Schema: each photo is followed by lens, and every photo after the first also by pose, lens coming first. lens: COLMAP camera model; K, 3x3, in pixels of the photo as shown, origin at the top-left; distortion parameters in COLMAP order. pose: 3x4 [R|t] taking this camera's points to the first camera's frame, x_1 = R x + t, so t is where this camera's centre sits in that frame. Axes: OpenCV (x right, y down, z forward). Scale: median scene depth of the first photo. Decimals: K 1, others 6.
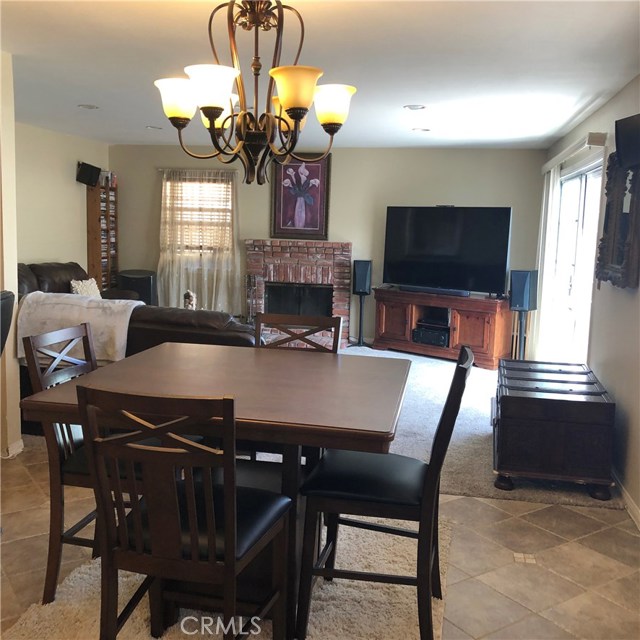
lens RADIAL K [[712.2, 0, 320.0], [0, 712.2, 320.2], [0, 0, 1]] dist [0.039126, 0.000000]
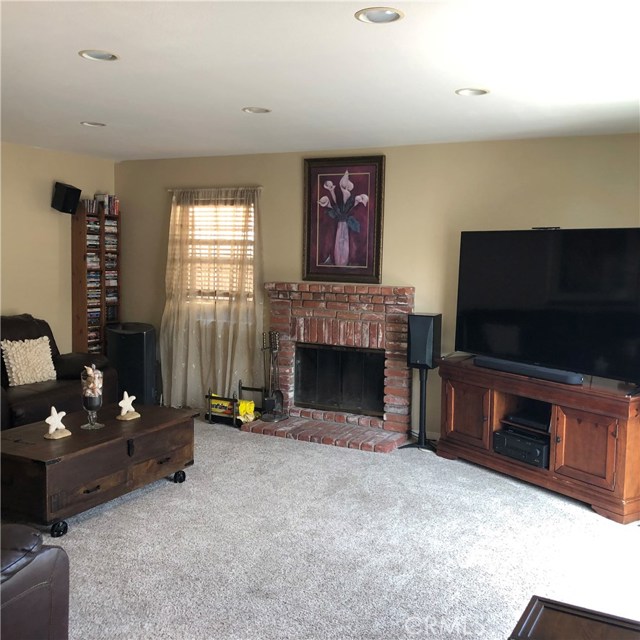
lens RADIAL K [[712.2, 0, 322.9], [0, 712.2, 305.4], [0, 0, 1]] dist [0.039126, 0.000000]
pose [[0.962547, 0.007965, -0.270998, 0.141426], [-0.027380, 0.997314, -0.067938, -0.043996], [0.269729, 0.072813, 0.960179, 0.338114]]
